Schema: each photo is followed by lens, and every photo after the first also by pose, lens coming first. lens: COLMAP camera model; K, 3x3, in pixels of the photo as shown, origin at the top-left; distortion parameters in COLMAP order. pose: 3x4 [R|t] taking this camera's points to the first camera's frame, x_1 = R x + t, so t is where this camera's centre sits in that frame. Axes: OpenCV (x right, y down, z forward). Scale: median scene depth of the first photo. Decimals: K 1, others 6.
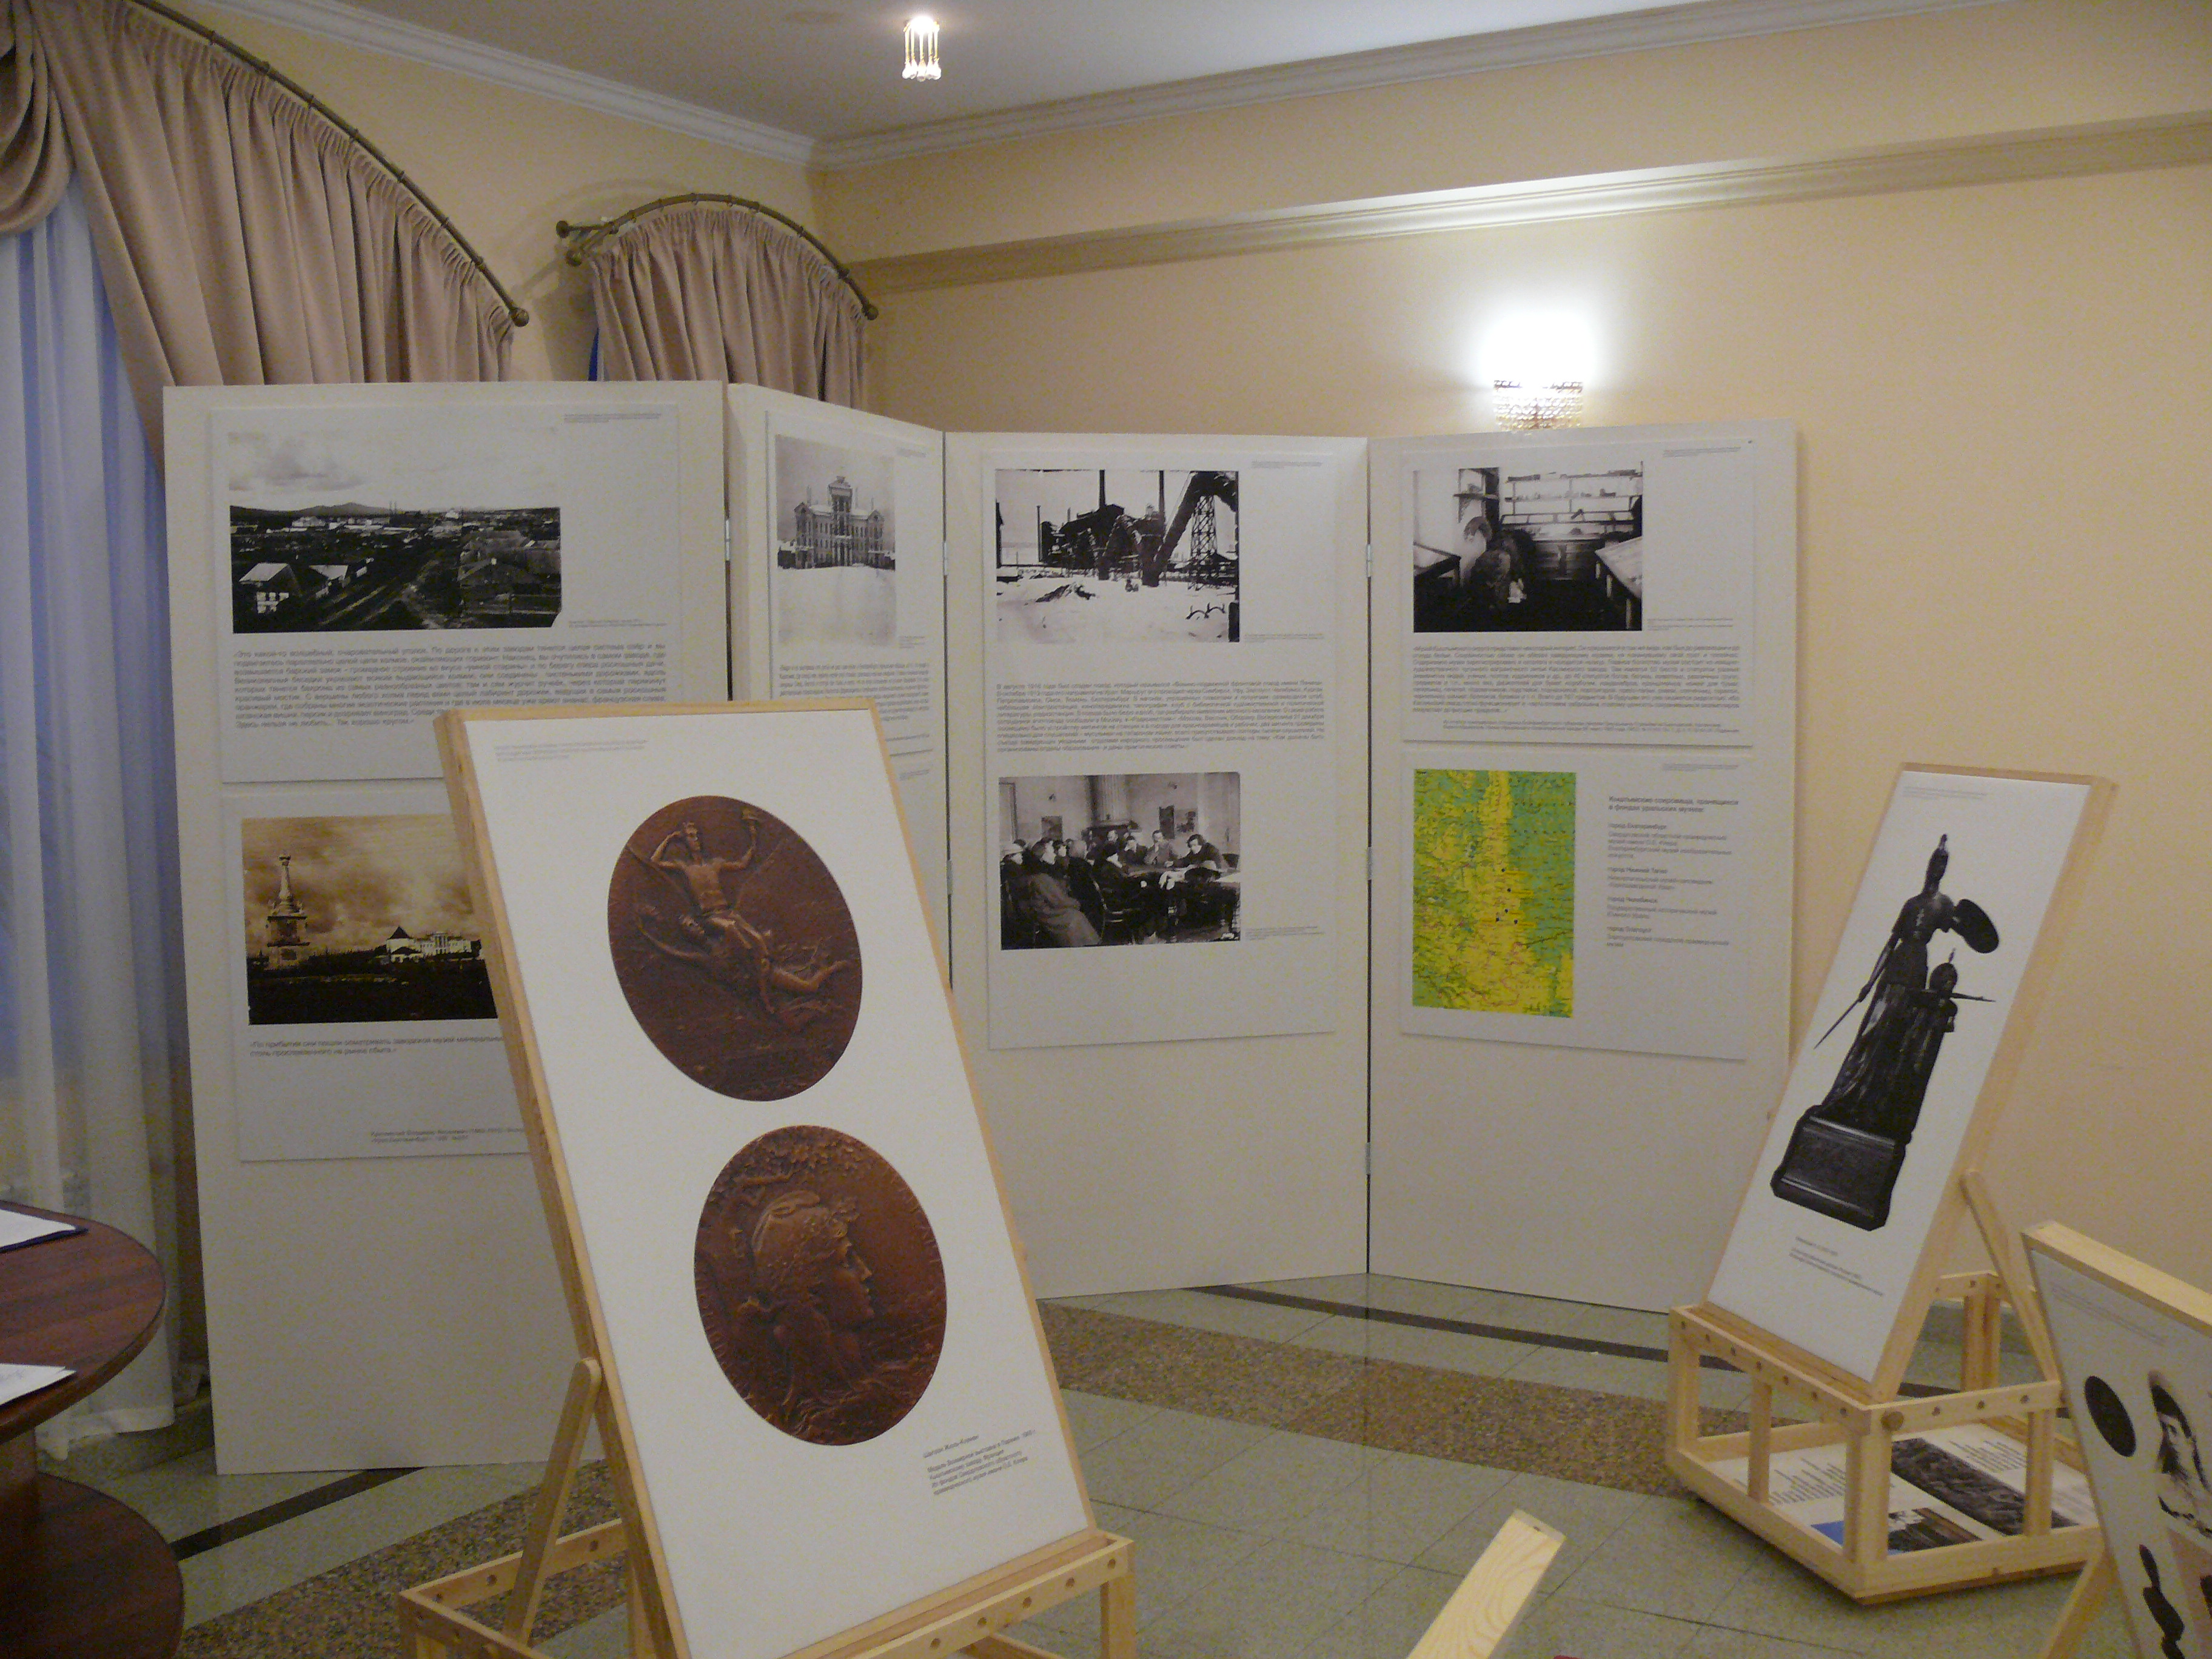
lens RADIAL K [[2274.0, 0, 1115.7], [0, 2274.0, 833.5], [0, 0, 1]] dist [-0.211679, 0.237189]
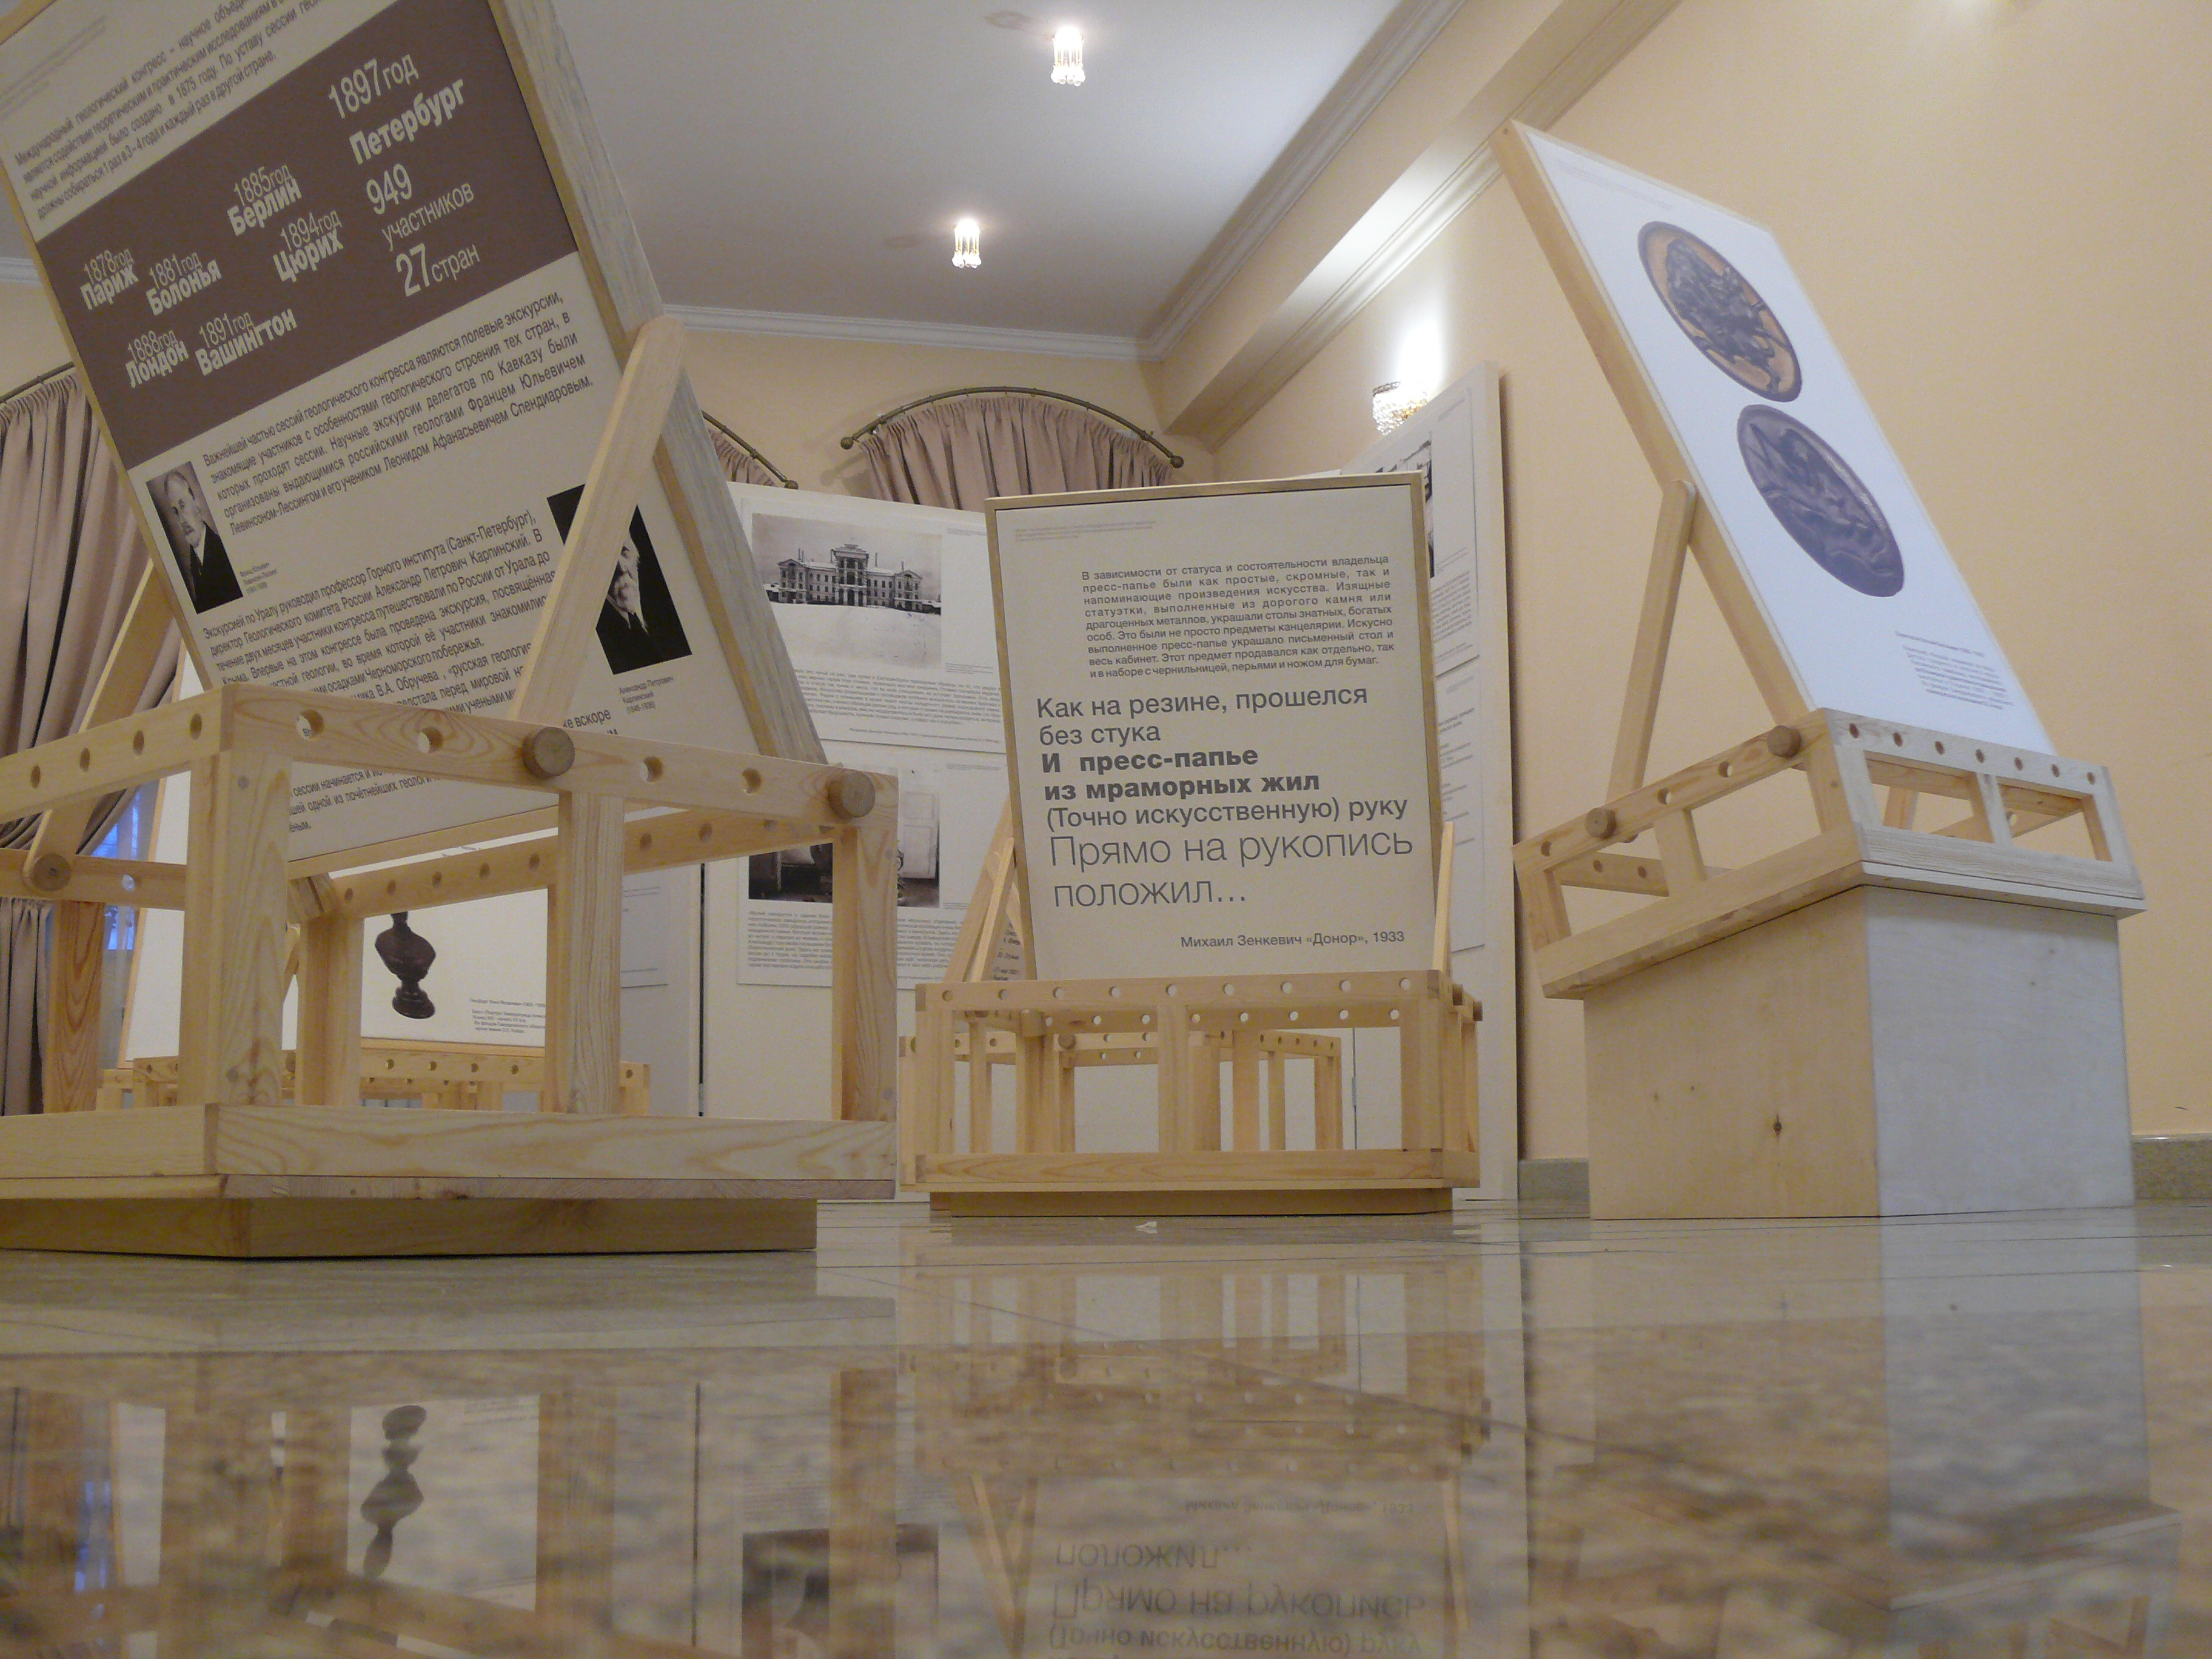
lens RADIAL K [[2576.6, 0, 1122.5], [0, 2576.6, 833.8], [0, 0, 1]] dist [-0.176652, 0.305548]
pose [[0.715414, -0.091445, -0.692691, 0.992550], [-0.051101, 0.981895, -0.182402, 0.276315], [0.696830, 0.165890, 0.697788, 0.016400]]
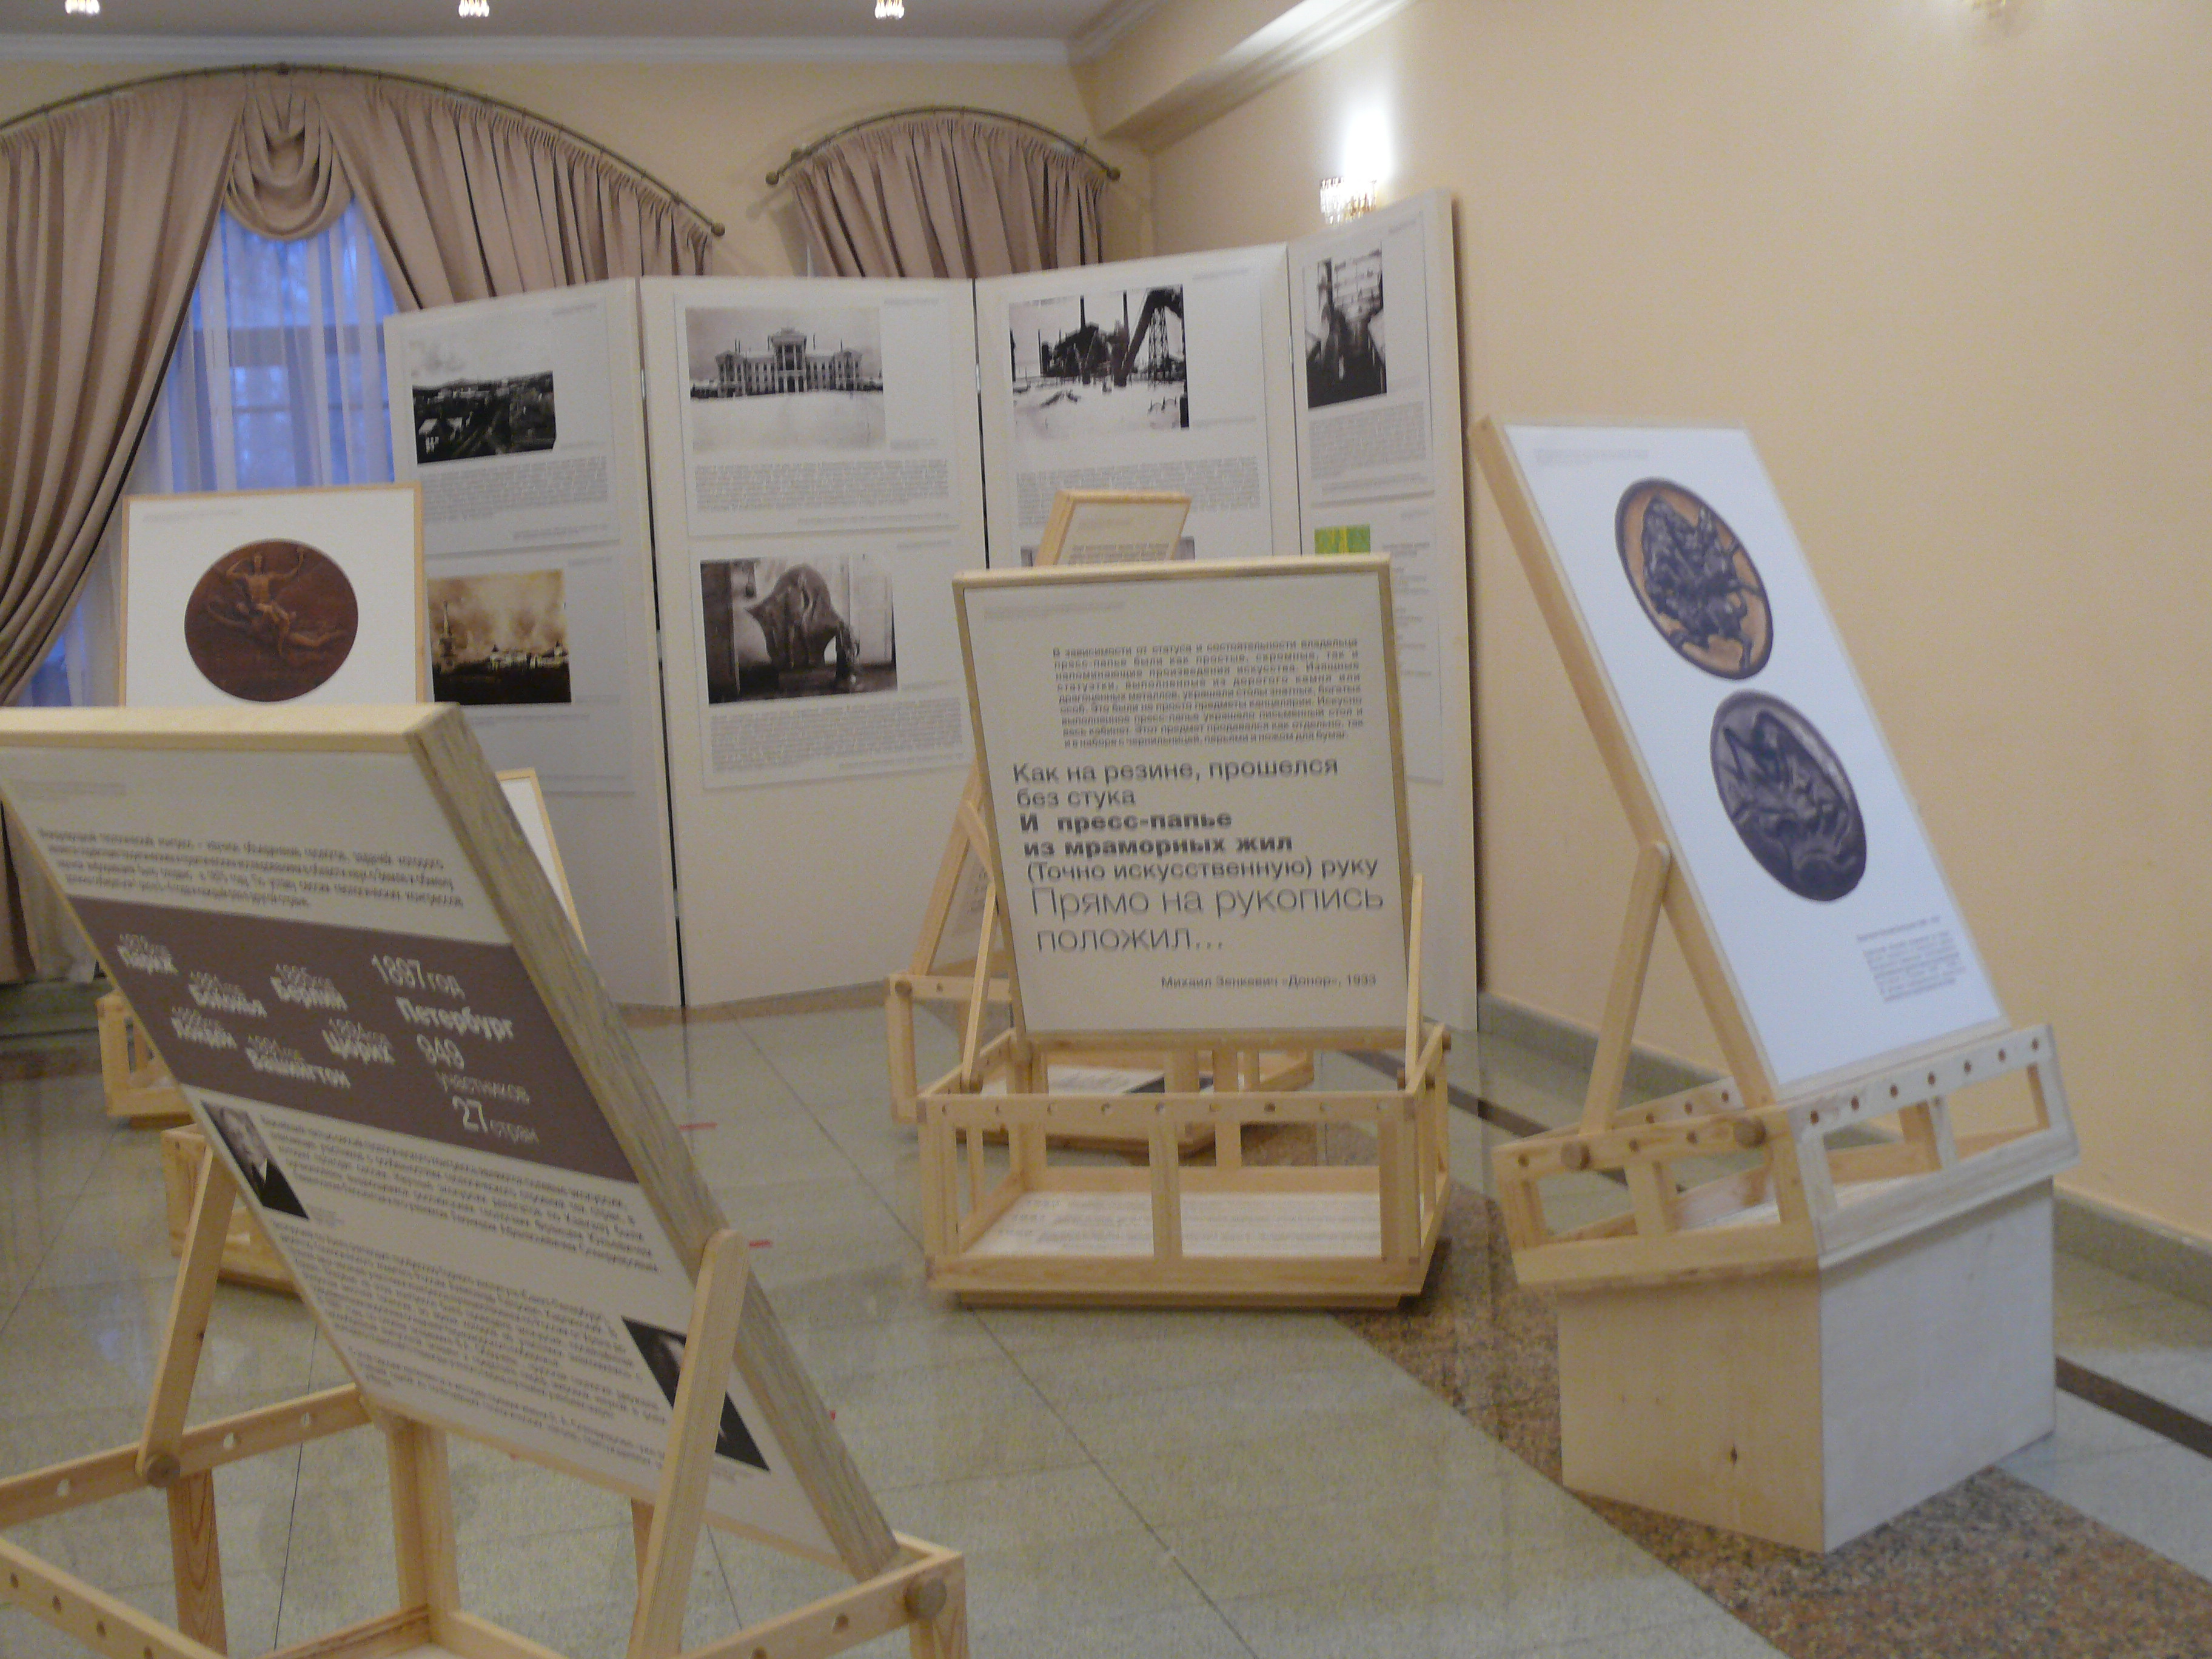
lens RADIAL K [[2610.3, 0, 1120.6], [0, 2610.3, 823.1], [0, 0, 1]] dist [-0.175918, 0.329024]
pose [[0.731807, 0.038545, -0.680421, 1.010604], [-0.010656, 0.998924, 0.045128, 0.064536], [0.681429, -0.025775, 0.731431, -0.032959]]
